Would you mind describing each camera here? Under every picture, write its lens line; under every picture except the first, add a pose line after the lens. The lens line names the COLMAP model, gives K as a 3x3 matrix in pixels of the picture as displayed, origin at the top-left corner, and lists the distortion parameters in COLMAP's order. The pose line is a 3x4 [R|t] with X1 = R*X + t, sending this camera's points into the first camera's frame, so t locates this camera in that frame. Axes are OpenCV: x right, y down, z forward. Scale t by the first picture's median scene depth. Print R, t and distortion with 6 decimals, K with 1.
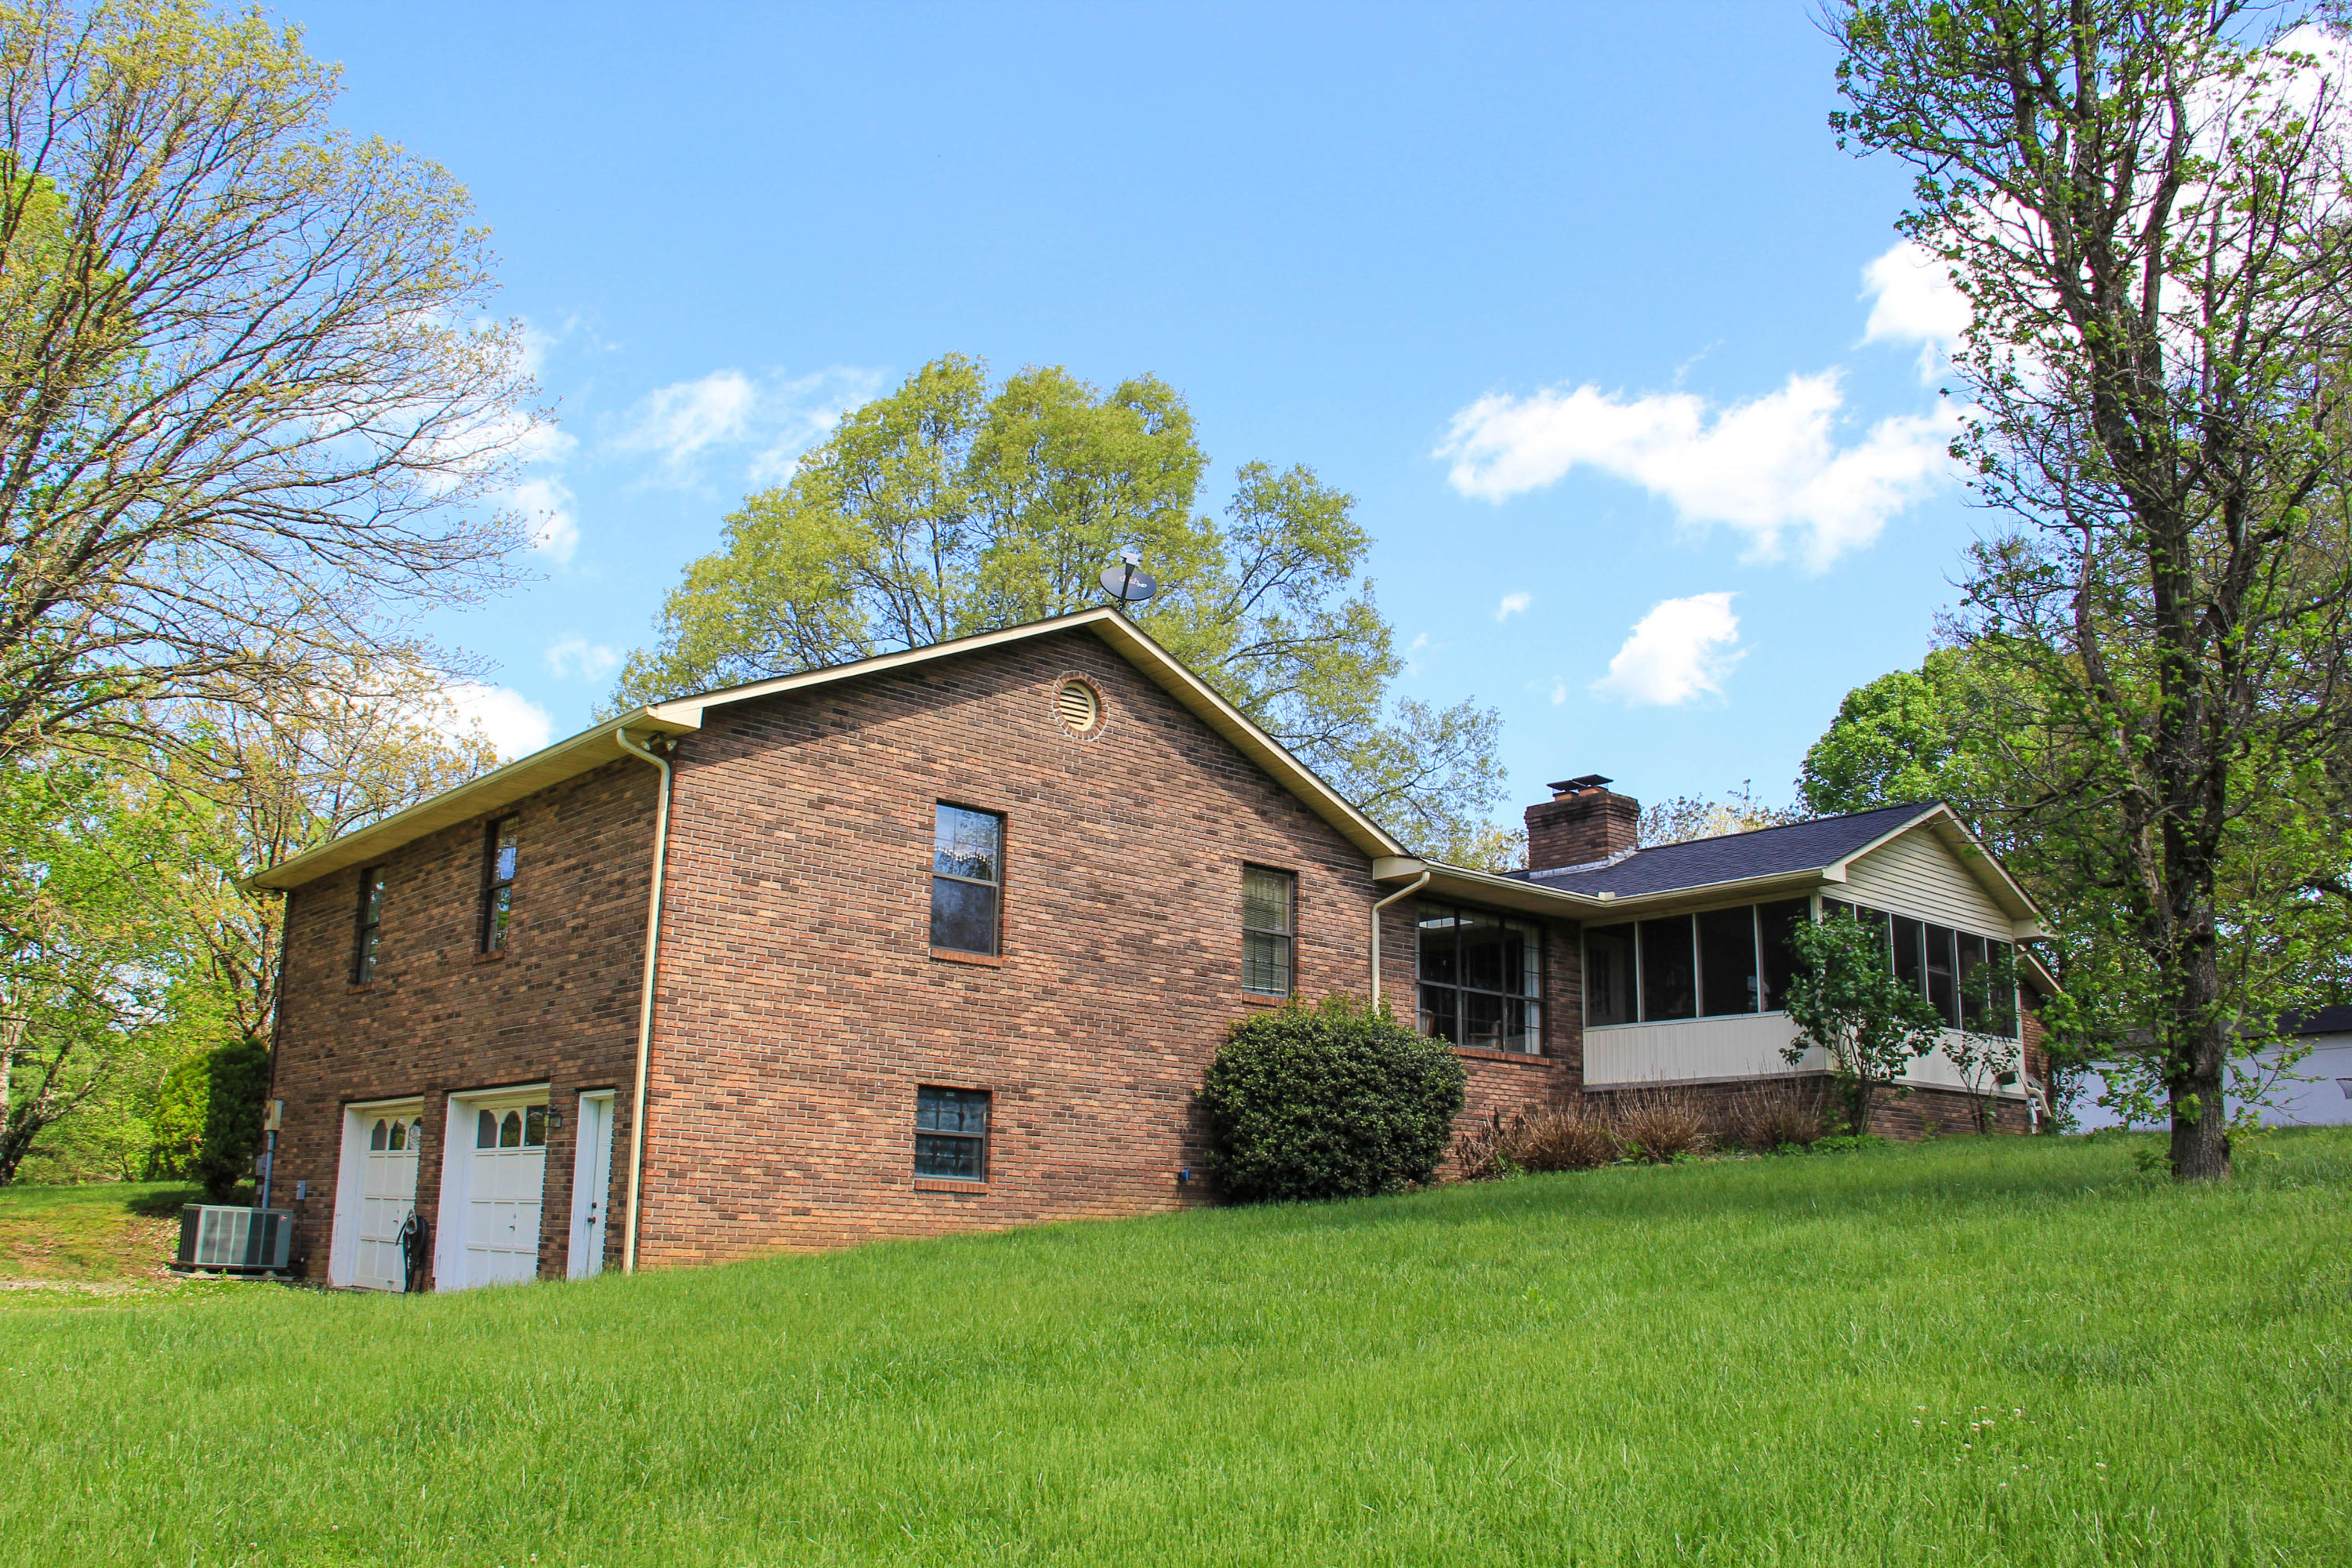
lens RADIAL K [[1983.4, 0, 1176.0], [0, 1983.4, 783.9], [0, 0, 1]] dist [-0.002310, 0.001458]
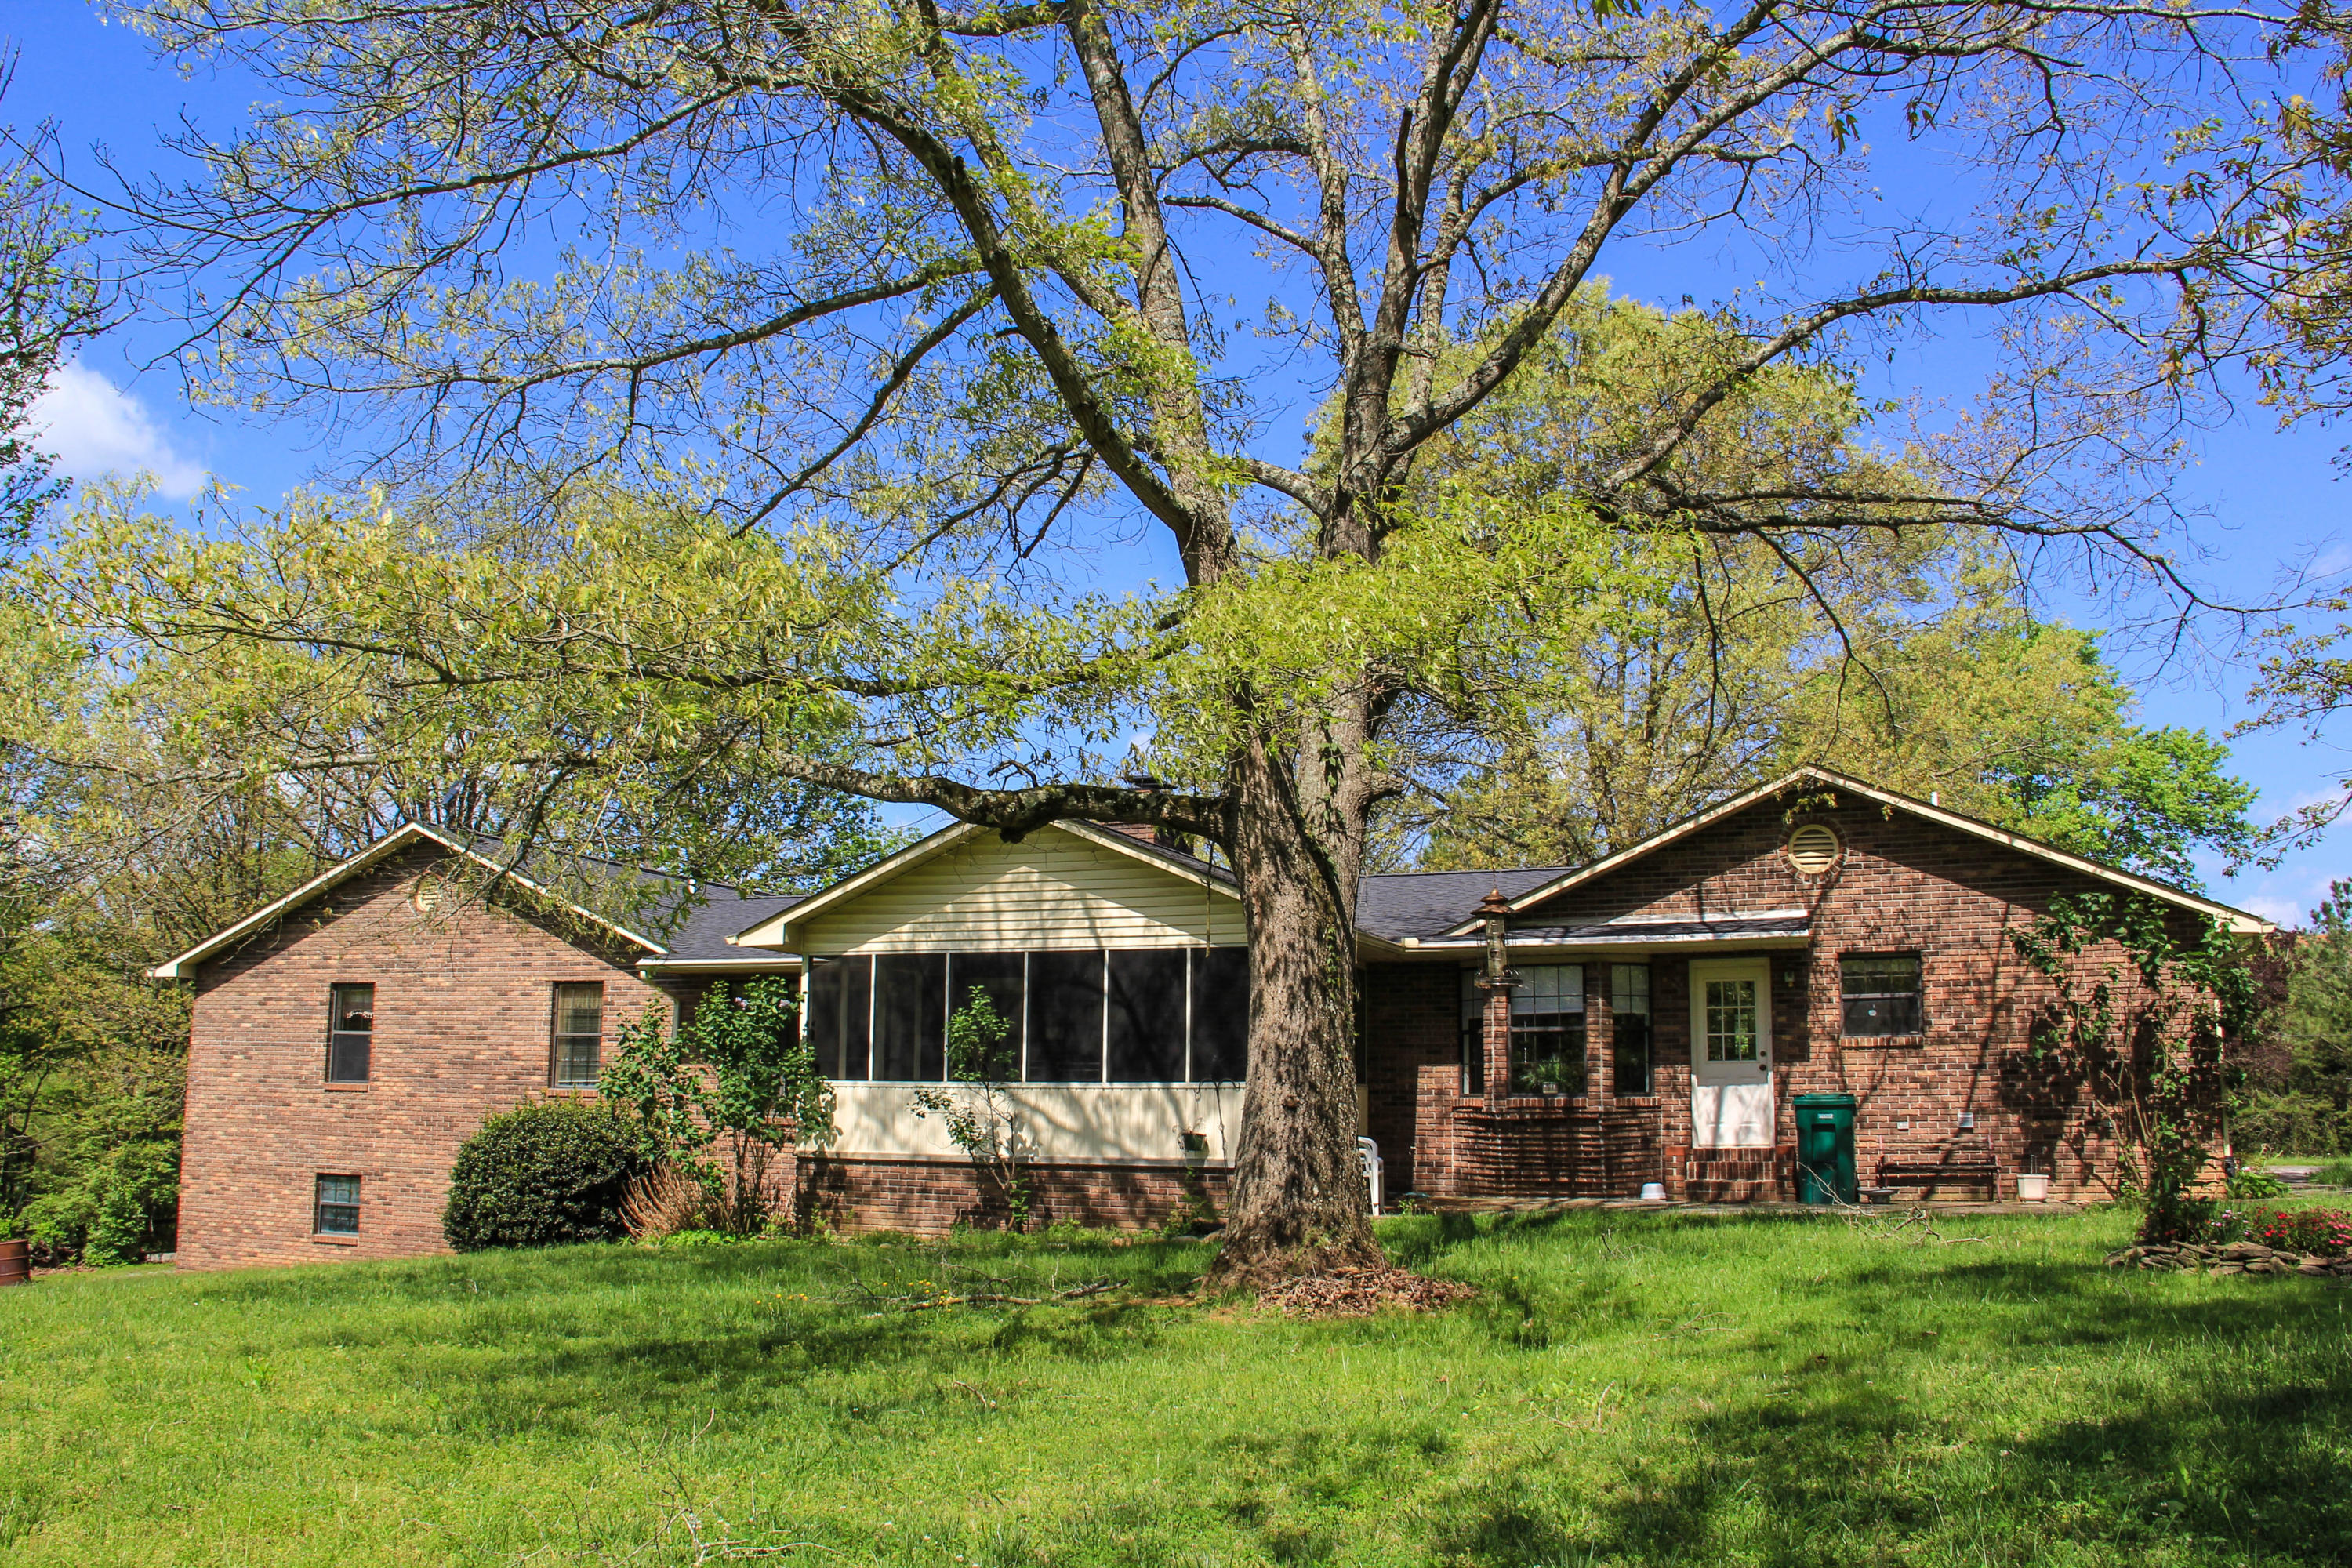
lens RADIAL K [[1983.4, 0, 1176.5], [0, 1983.4, 786.7], [0, 0, 1]] dist [-0.002310, 0.001458]
pose [[0.415365, -0.143675, -0.898237, 1.513974], [0.206861, 0.976496, -0.060536, 0.085202], [0.885822, -0.160665, 0.435323, 0.924136]]
